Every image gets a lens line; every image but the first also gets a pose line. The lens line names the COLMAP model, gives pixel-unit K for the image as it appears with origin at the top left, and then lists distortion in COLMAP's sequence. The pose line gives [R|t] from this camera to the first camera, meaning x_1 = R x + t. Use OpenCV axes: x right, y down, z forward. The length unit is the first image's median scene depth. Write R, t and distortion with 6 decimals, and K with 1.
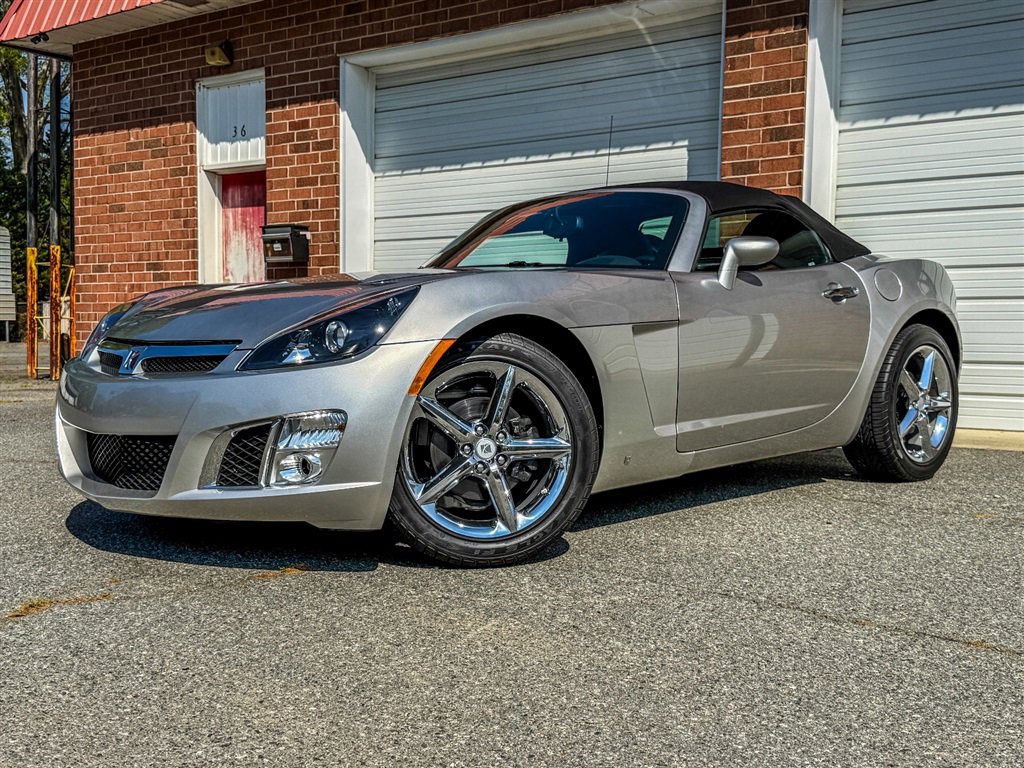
lens RADIAL K [[1126.8, 0, 512.0], [0, 1126.8, 384.0], [0, 0, 1]] dist [0.200205, -0.470069]
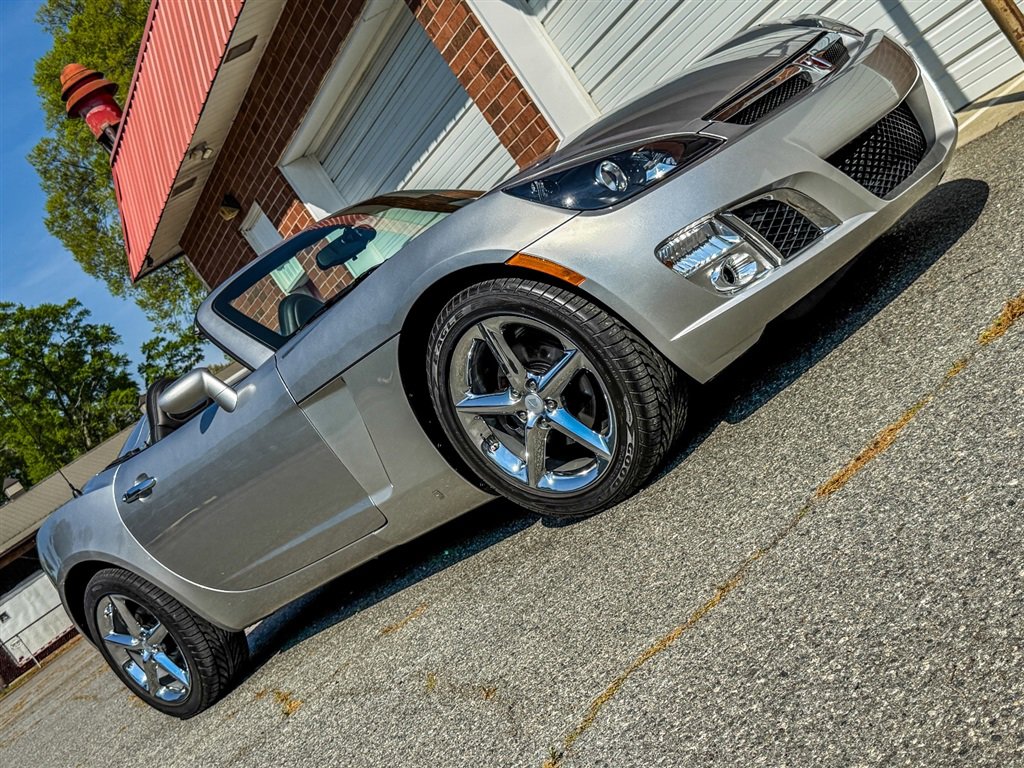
lens RADIAL K [[1219.9, 0, 513.0], [0, 1219.9, 381.5], [0, 0, 1]] dist [0.191193, -0.446941]
pose [[0.733514, -0.512656, -0.446252, 0.939895], [0.573200, 0.819415, 0.000834, 0.035074], [0.365238, -0.256403, 0.894907, -0.091783]]
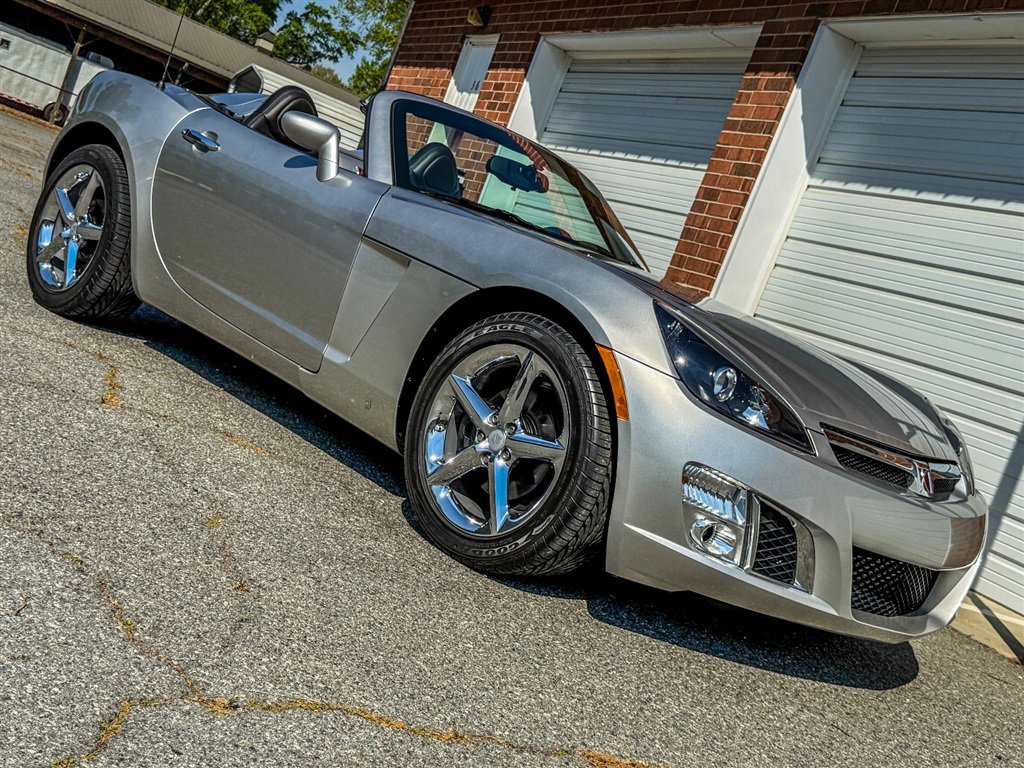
lens RADIAL K [[1219.9, 0, 513.0], [0, 1219.9, 381.5], [0, 0, 1]] dist [0.191193, -0.446941]
pose [[0.842503, 0.338261, -0.419248, 0.926370], [-0.359367, 0.932702, 0.030364, 0.000861], [0.401304, 0.125082, 0.907364, -0.108064]]
